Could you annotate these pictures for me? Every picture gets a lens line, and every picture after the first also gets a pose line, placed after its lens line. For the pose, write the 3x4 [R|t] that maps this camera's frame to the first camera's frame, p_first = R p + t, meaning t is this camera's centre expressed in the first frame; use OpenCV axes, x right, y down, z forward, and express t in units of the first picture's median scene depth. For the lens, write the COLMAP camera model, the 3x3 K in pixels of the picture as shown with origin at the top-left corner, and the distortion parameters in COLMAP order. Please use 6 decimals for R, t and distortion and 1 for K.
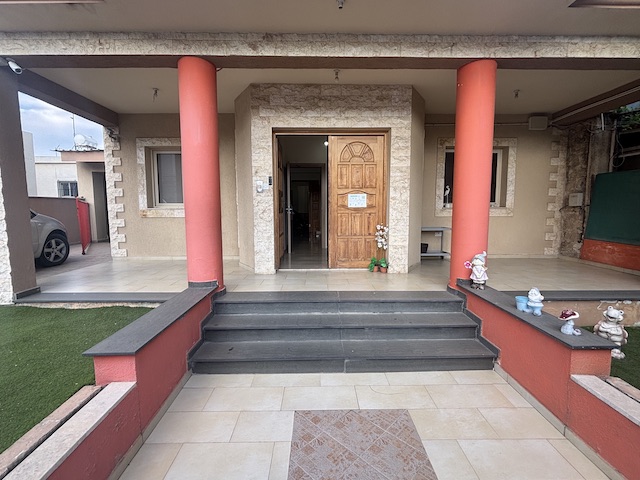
lens RADIAL K [[293.3, 0, 321.8], [0, 293.3, 236.1], [0, 0, 1]] dist [-0.002510, 0.003892]
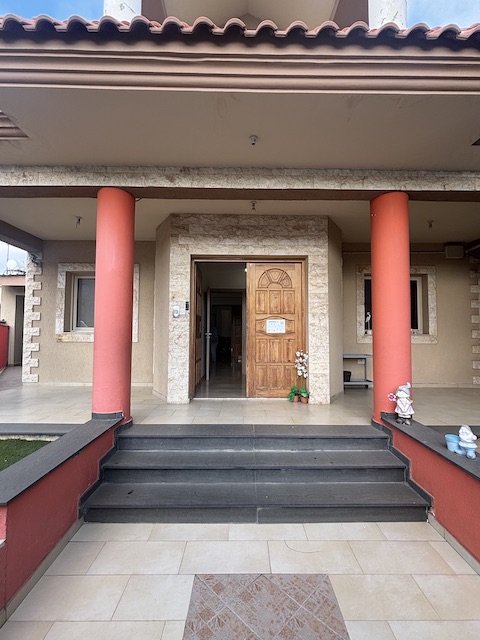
lens RADIAL K [[293.3, 0, 245.9], [0, 293.3, 319.3], [0, 0, 1]] dist [-0.002510, 0.003892]
pose [[0.999961, 0.007739, -0.004244, 0.036300], [-0.008252, 0.990354, -0.138311, -0.013235], [0.003132, 0.138341, 0.990380, 0.040043]]
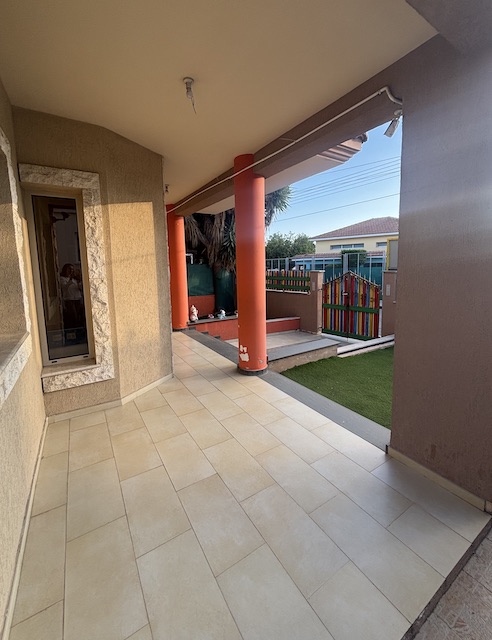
lens RADIAL K [[274.5, 0, 252.8], [0, 274.5, 298.3], [0, 0, 1]] dist [0.001252, 0.000009]
pose [[-0.531248, -0.088696, 0.842561, -1.376377], [0.100310, 0.980925, 0.166508, -0.288589], [-0.841257, 0.172974, -0.512217, 1.616461]]
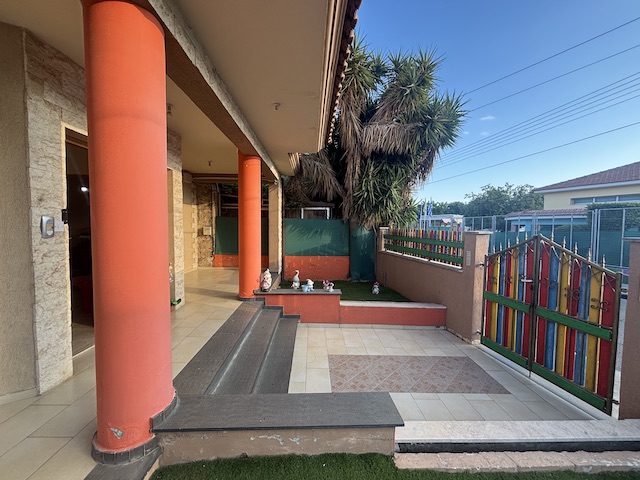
lens RADIAL K [[257.1, 0, 314.4], [0, 257.1, 237.3], [0, 0, 1]] dist [-0.019159, 0.001013]
pose [[0.001085, -0.047077, 0.998891, -0.905096], [0.088073, 0.995014, 0.046798, -0.171808], [-0.996113, 0.087925, 0.005226, 0.684282]]
